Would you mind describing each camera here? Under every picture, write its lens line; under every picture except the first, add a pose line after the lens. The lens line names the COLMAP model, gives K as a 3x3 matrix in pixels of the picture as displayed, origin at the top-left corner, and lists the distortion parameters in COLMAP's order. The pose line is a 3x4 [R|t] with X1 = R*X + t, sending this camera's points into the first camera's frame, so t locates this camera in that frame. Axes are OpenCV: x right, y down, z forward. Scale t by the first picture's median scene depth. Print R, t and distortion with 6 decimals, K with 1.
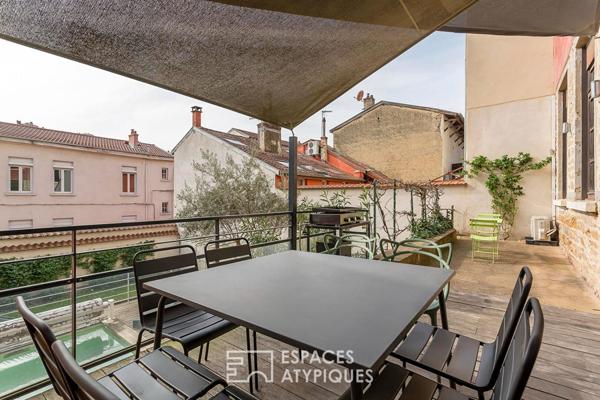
lens RADIAL K [[287.3, 0, 297.4], [0, 287.3, 199.5], [0, 0, 1]] dist [0.003605, 0.000547]
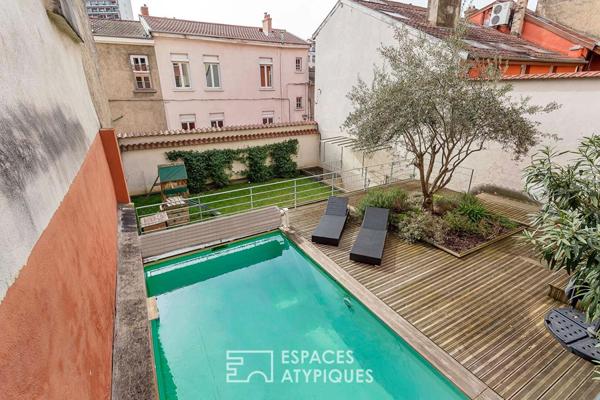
lens RADIAL K [[287.3, 0, 298.9], [0, 287.3, 198.9], [0, 0, 1]] dist [0.003605, 0.000547]
pose [[0.925704, 0.124015, -0.357342, -0.098195], [0.009966, 0.936400, 0.350794, -0.010639], [0.378118, -0.328293, 0.865593, 0.066776]]
